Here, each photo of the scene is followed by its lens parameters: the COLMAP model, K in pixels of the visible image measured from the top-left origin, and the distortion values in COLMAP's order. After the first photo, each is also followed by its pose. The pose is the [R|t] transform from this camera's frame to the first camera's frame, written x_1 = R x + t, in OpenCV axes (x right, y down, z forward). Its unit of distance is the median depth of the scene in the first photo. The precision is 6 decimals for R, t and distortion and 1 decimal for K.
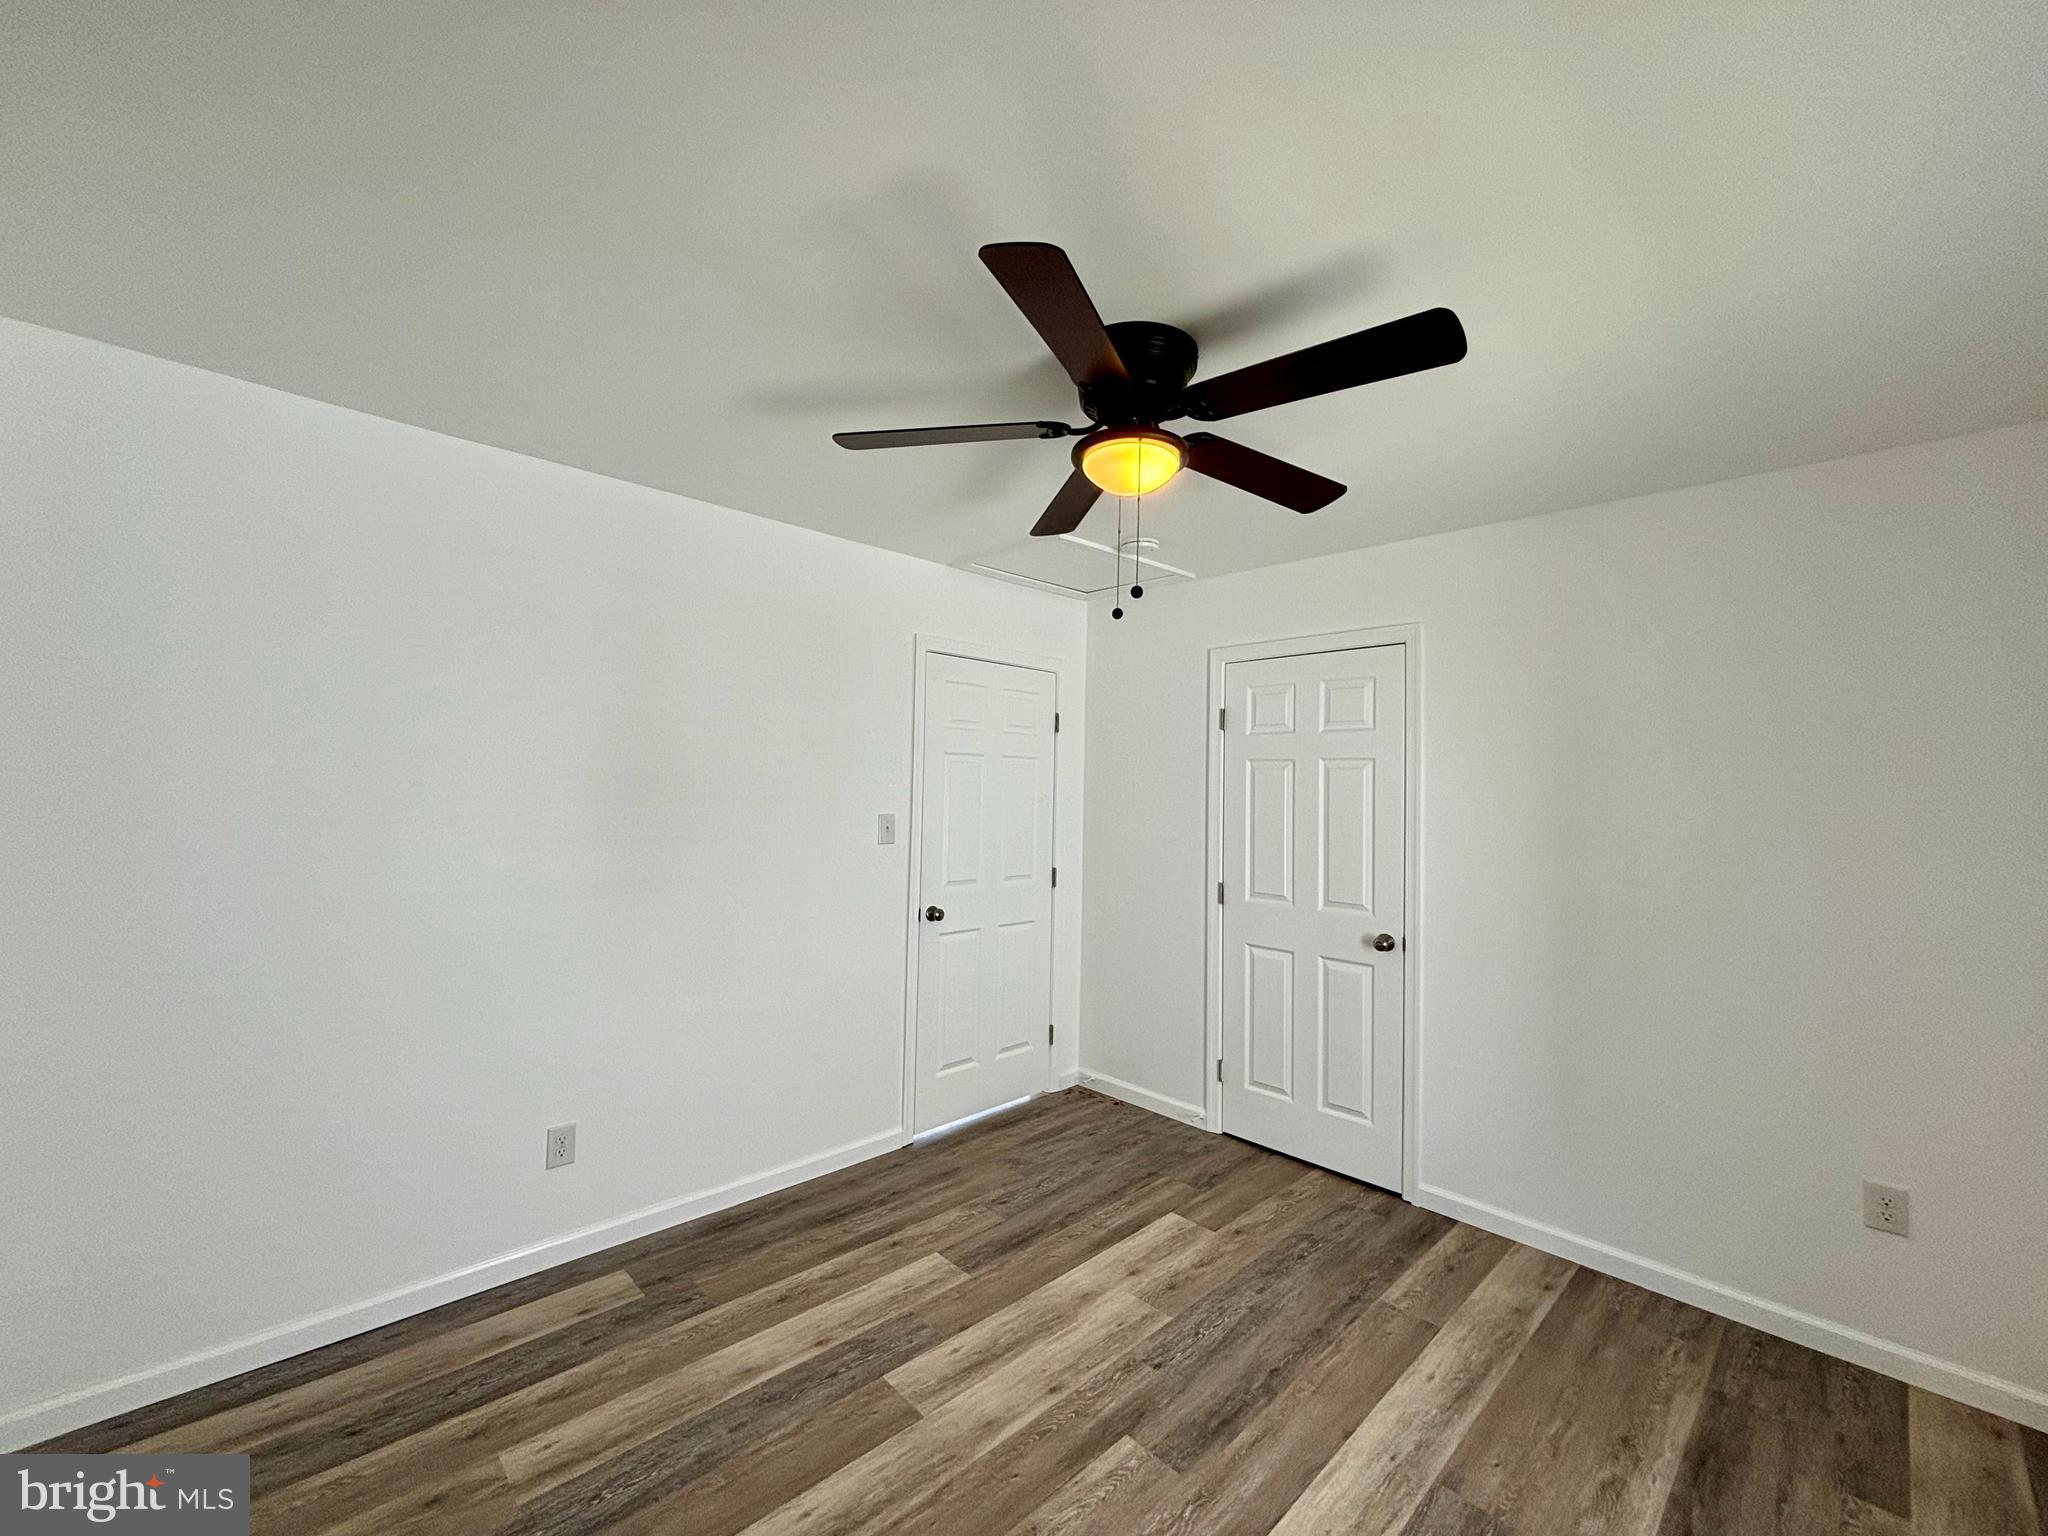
lens RADIAL K [[825.5, 0, 1018.2], [0, 825.5, 765.6], [0, 0, 1]] dist [0.002808, 0.000686]
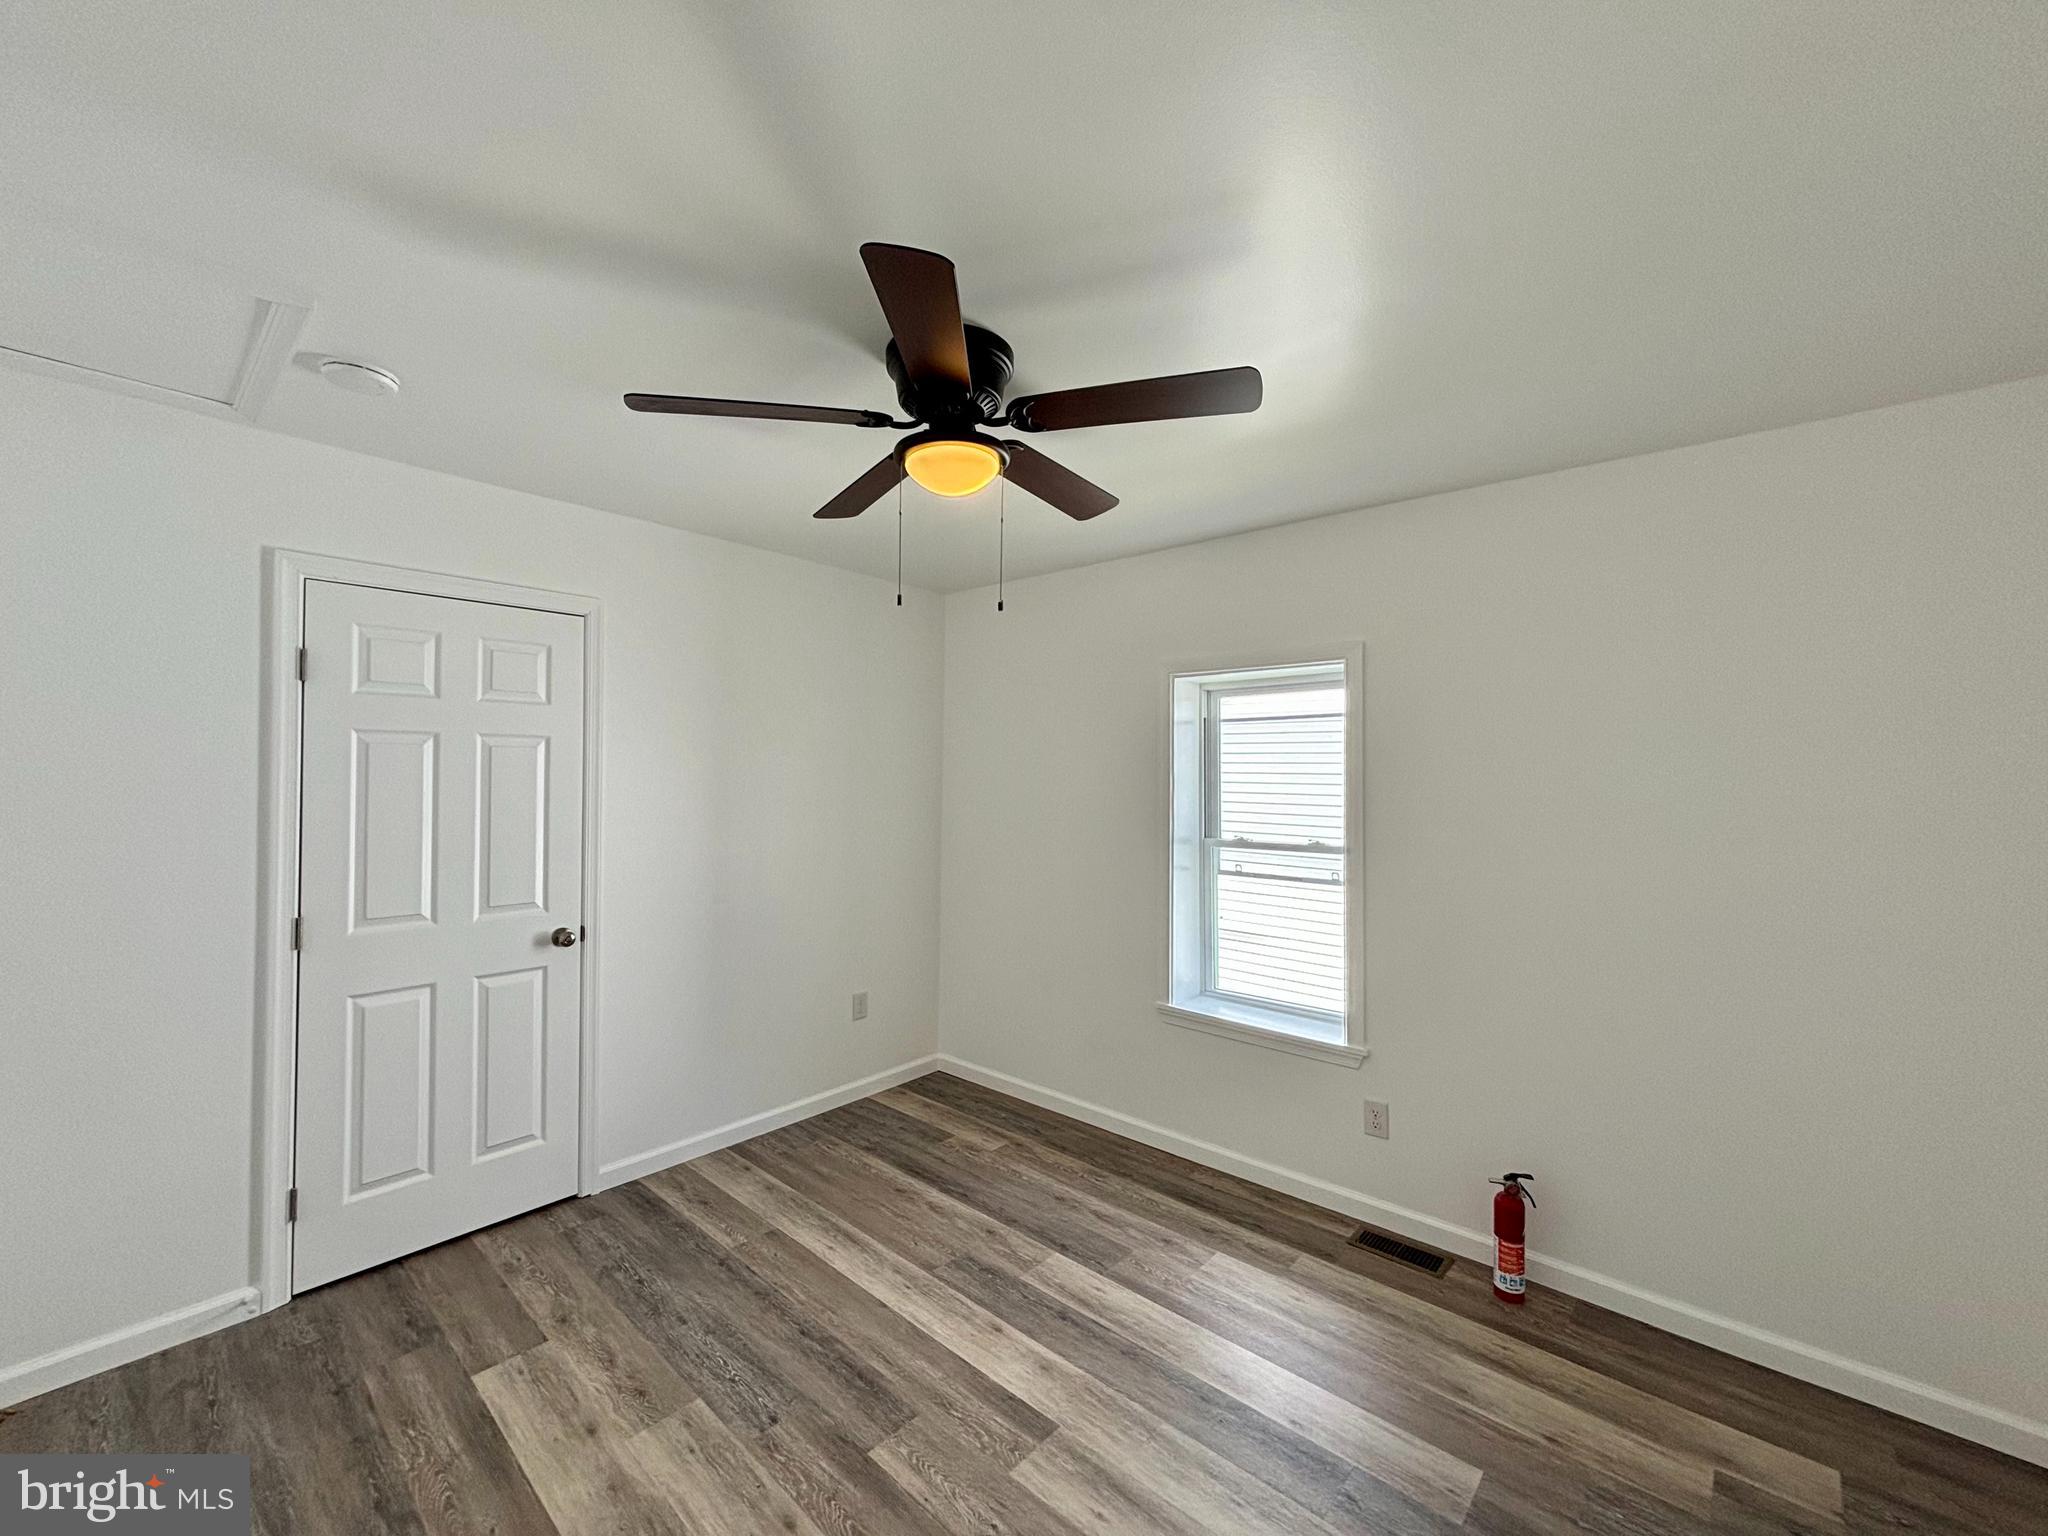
lens RADIAL K [[825.5, 0, 1018.2], [0, 825.5, 765.6], [0, 0, 1]] dist [0.002808, 0.000686]
pose [[-0.075961, -0.007071, 0.997086, -0.724762], [-0.041730, 0.999121, 0.003906, -0.003394], [-0.996237, -0.041312, -0.076189, 0.804802]]
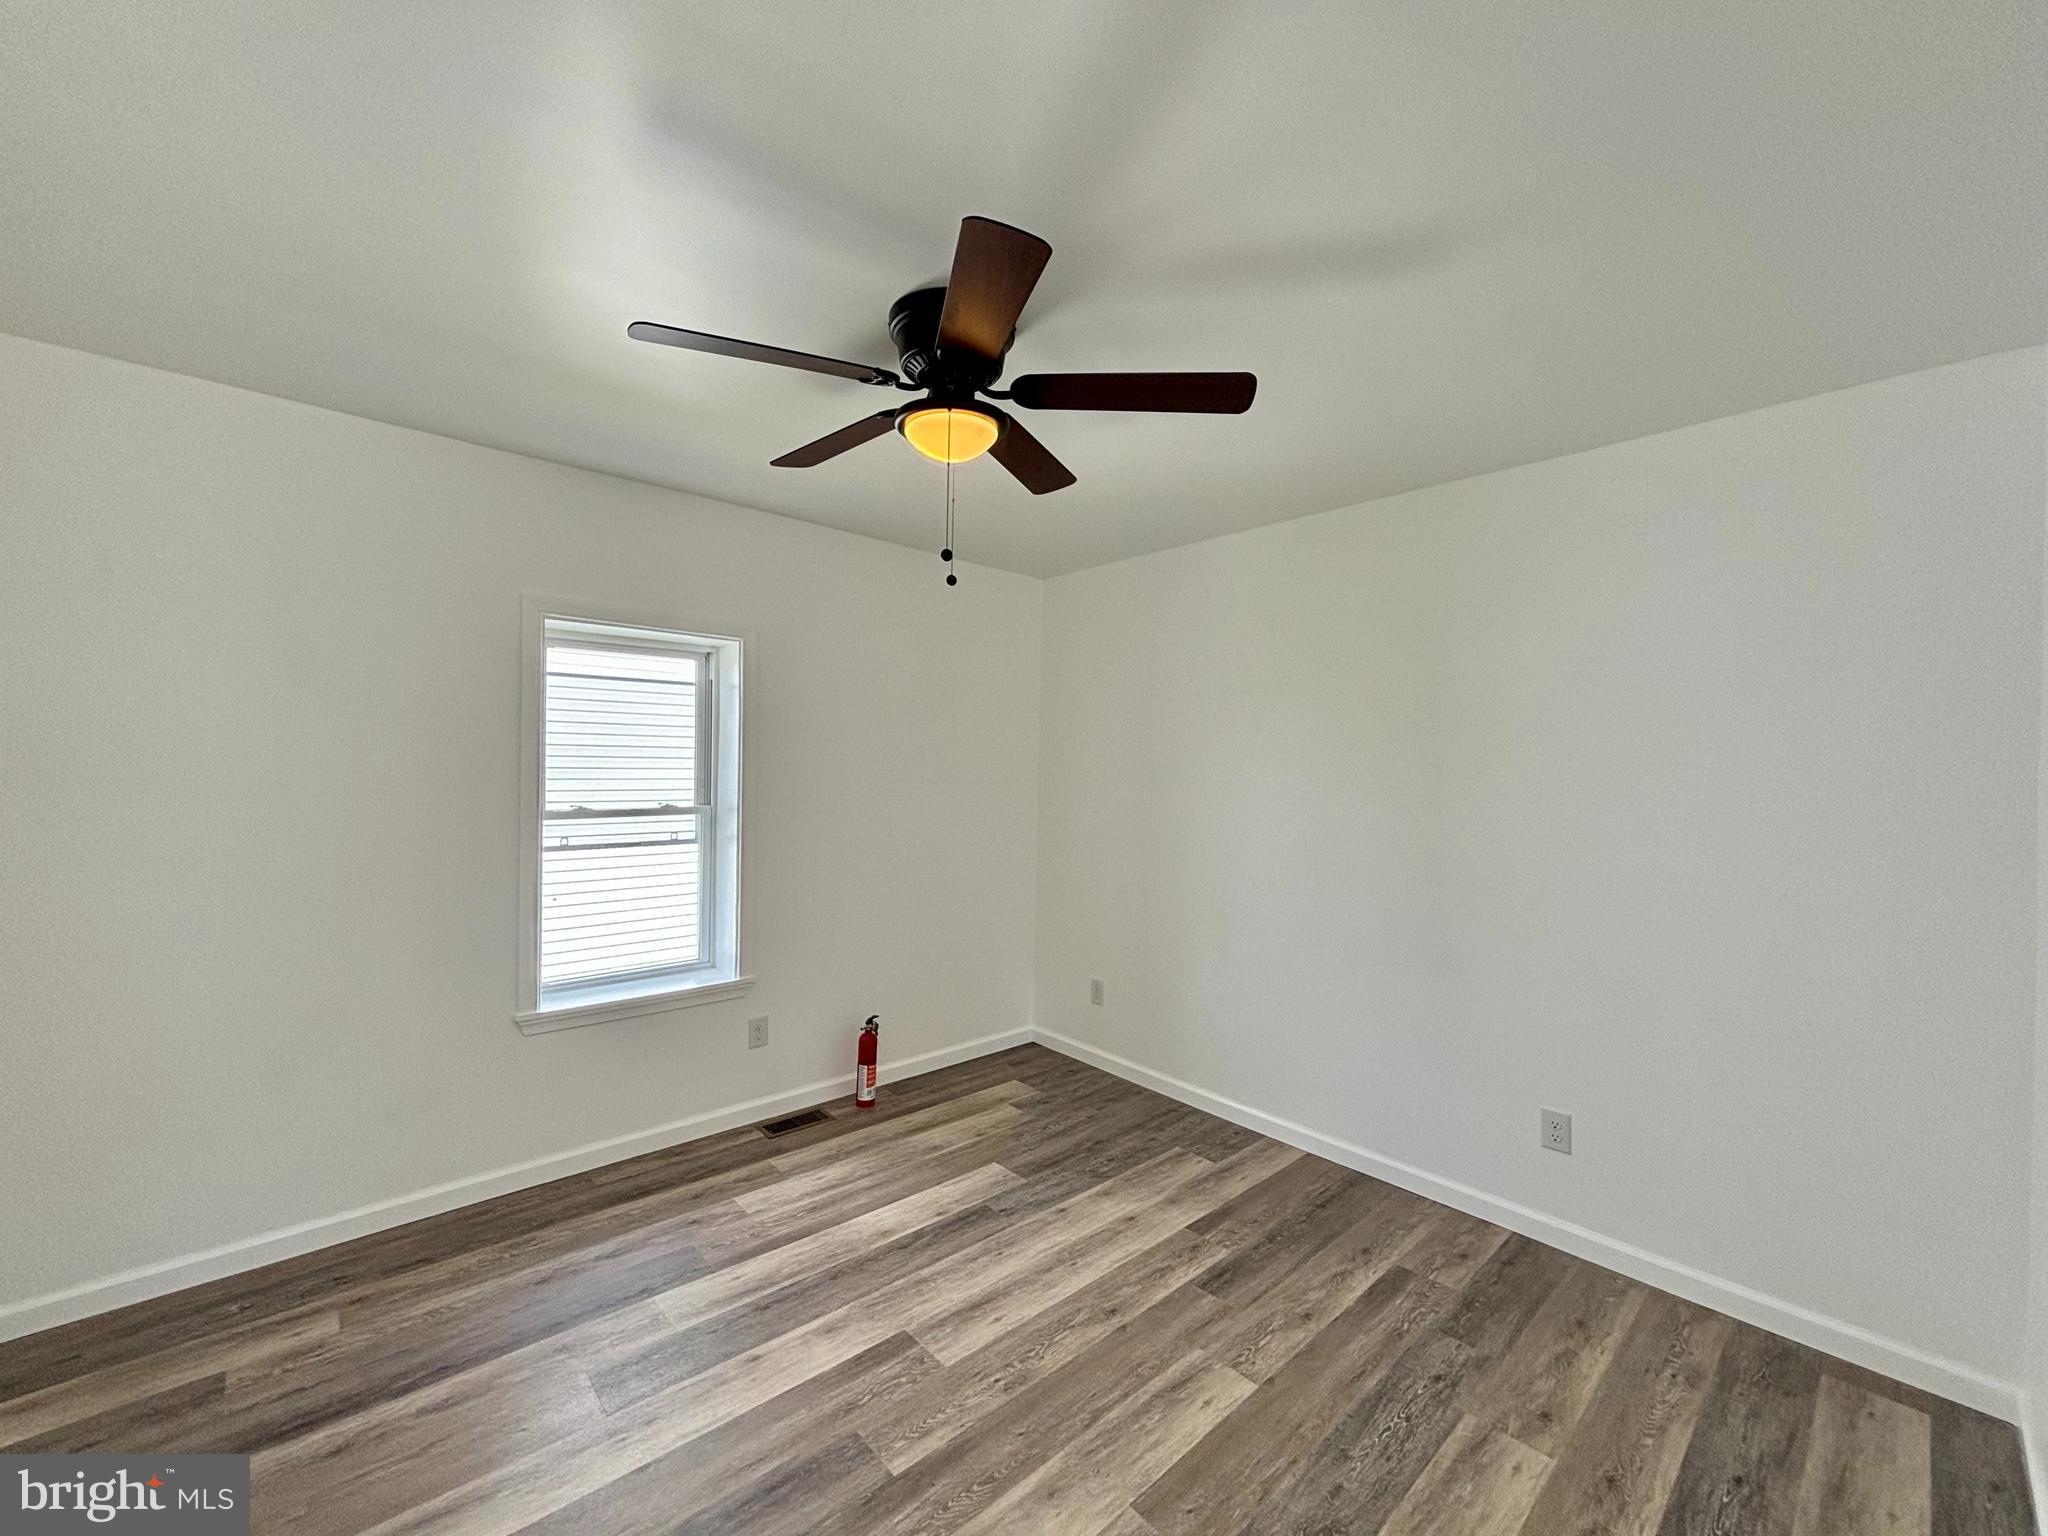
lens RADIAL K [[825.5, 0, 1018.2], [0, 825.5, 765.6], [0, 0, 1]] dist [0.002808, 0.000686]
pose [[-0.998771, -0.043161, 0.024356, 0.008960], [-0.043903, 0.998561, -0.030792, 0.061636], [-0.022992, -0.031823, -0.999229, 1.646410]]
